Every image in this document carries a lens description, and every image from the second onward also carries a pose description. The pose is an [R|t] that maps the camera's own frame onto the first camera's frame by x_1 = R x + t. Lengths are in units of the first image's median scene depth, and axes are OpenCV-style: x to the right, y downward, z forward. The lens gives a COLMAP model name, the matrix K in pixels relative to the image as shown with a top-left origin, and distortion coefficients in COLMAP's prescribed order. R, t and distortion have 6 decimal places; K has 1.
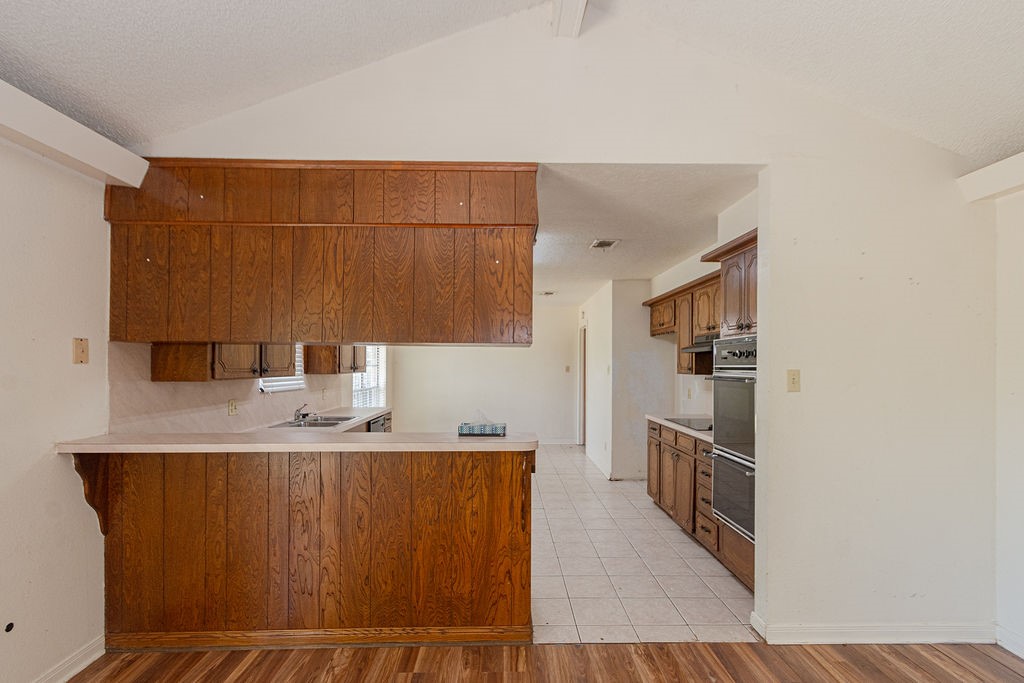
lens RADIAL K [[489.0, 0, 516.5], [0, 489.0, 359.0], [0, 0, 1]] dist [0.000789, 0.000131]
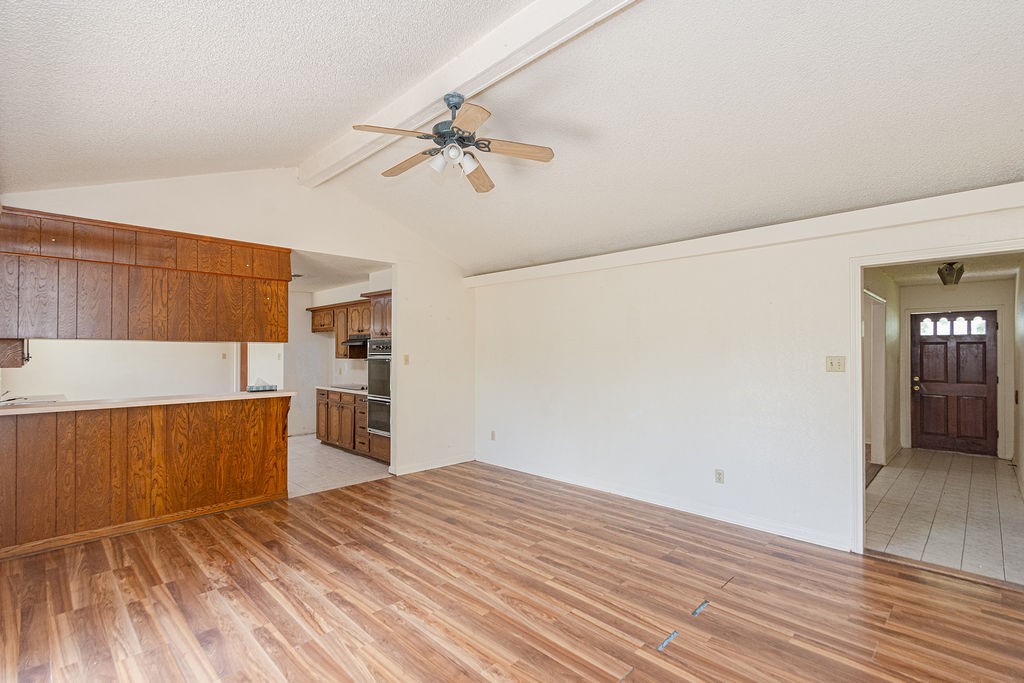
lens RADIAL K [[468.1, 0, 511.0], [0, 468.1, 352.5], [0, 0, 1]] dist [-0.001042, 0.000042]
pose [[0.720915, -0.004829, 0.693006, -0.607784], [-0.005172, 0.999910, 0.012348, -0.019802], [-0.693004, -0.012486, 0.720826, -0.925550]]
